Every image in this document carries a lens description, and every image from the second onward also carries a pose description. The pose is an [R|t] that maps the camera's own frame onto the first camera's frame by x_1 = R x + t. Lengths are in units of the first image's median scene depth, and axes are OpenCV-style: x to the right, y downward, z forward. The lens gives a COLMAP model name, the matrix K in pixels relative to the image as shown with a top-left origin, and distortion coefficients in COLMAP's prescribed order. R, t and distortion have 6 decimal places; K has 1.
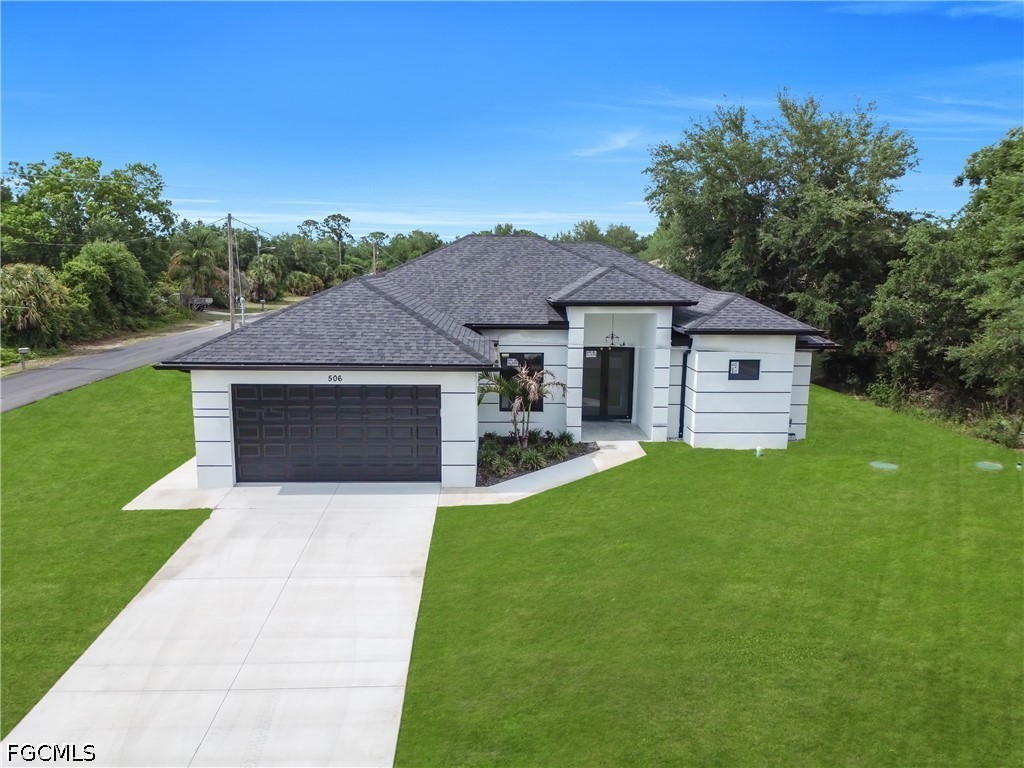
lens RADIAL K [[718.8, 0, 509.6], [0, 718.8, 383.7], [0, 0, 1]] dist [0.059698, -0.071086]
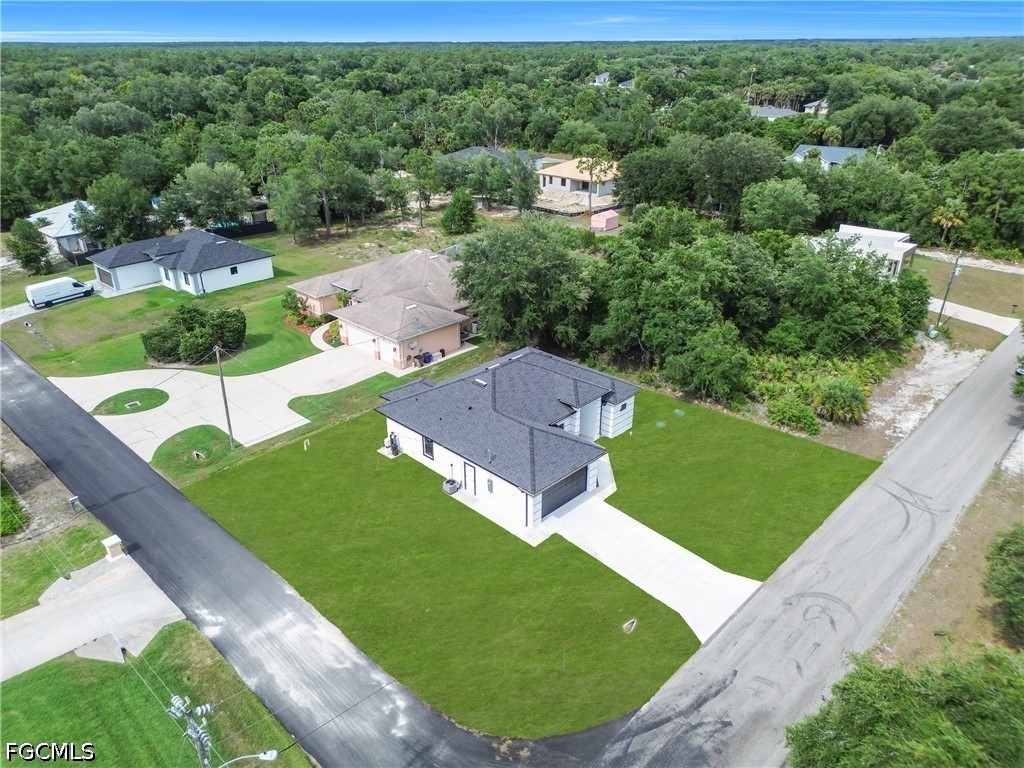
lens RADIAL K [[718.8, 0, 509.6], [0, 718.8, 383.7], [0, 0, 1]] dist [0.059698, -0.071086]
pose [[0.717623, -0.310247, 0.623509, -1.769171], [0.127408, 0.938667, 0.320425, -1.099289], [-0.684678, -0.150504, 0.713137, -0.693096]]
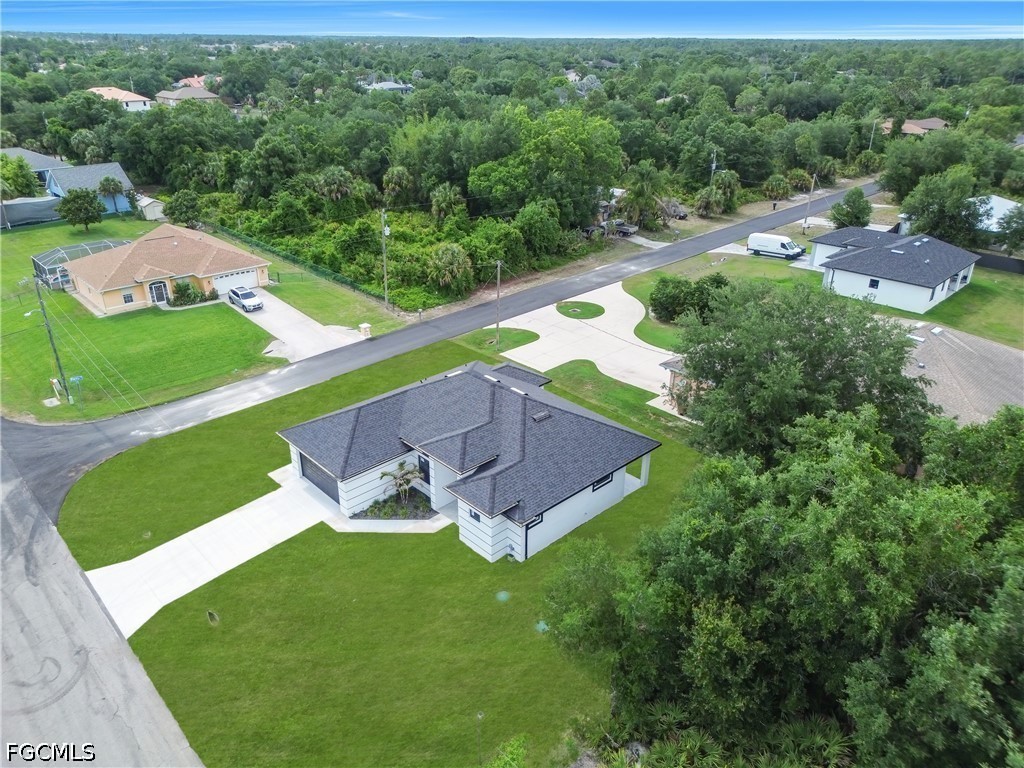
lens RADIAL K [[718.8, 0, 509.6], [0, 718.8, 383.7], [0, 0, 1]] dist [0.059698, -0.071086]
pose [[0.667568, 0.313076, -0.675527, 1.633118], [-0.121916, 0.941015, 0.315638, -1.002229], [0.734500, -0.128352, 0.666360, -0.156983]]
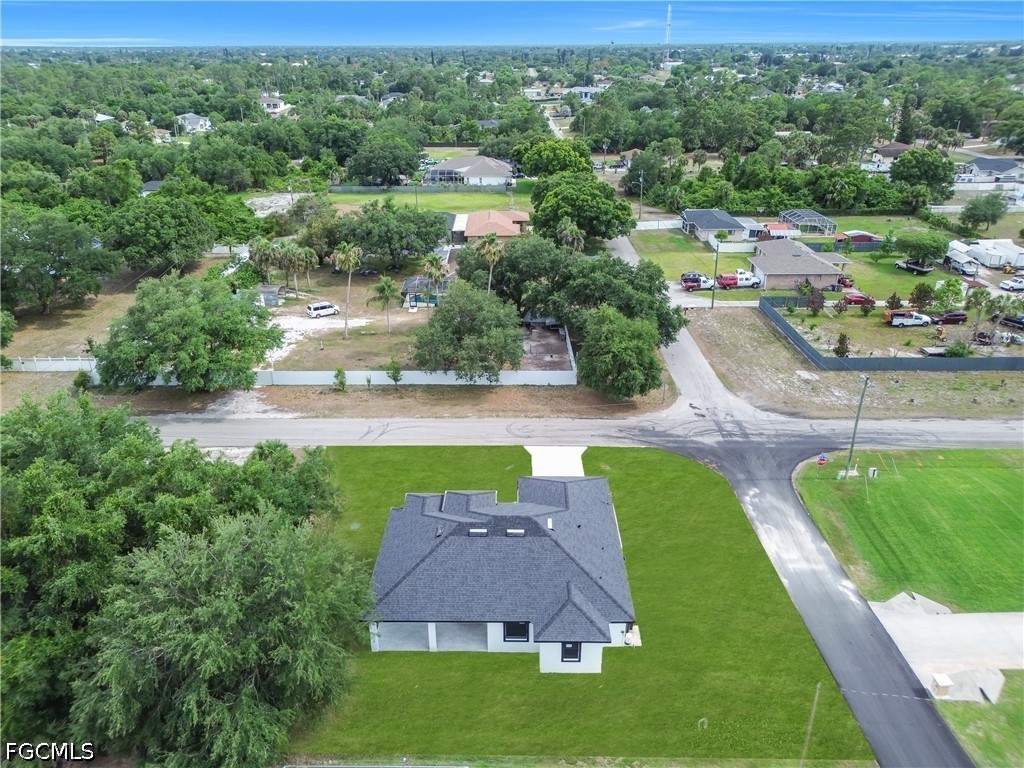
lens RADIAL K [[718.8, 0, 509.6], [0, 718.8, 383.7], [0, 0, 1]] dist [0.059698, -0.071086]
pose [[-0.999118, -0.018692, 0.037603, -0.091532], [0.006038, 0.822212, 0.569149, -2.132473], [-0.041557, 0.568874, -0.821374, 3.169224]]
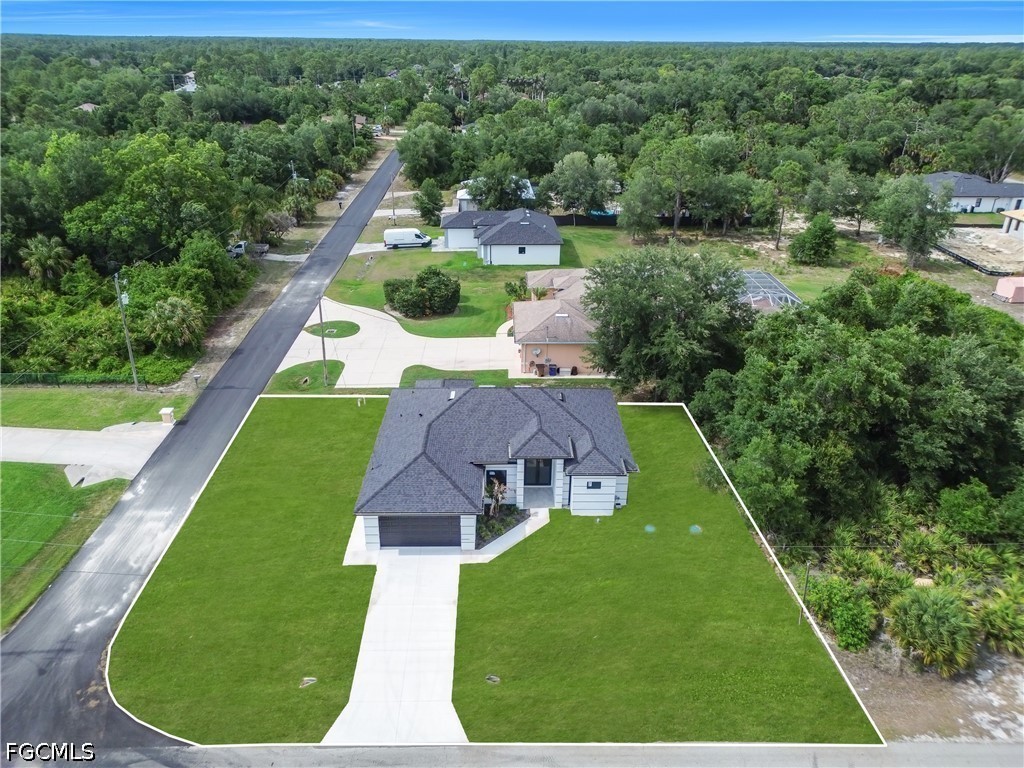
lens RADIAL K [[718.8, 0, 509.6], [0, 718.8, 383.7], [0, 0, 1]] dist [0.059698, -0.071086]
pose [[0.999916, 0.001831, -0.012822, 0.093968], [0.001728, 0.962258, 0.272135, -0.983475], [0.012837, -0.272134, 0.962174, -1.133004]]
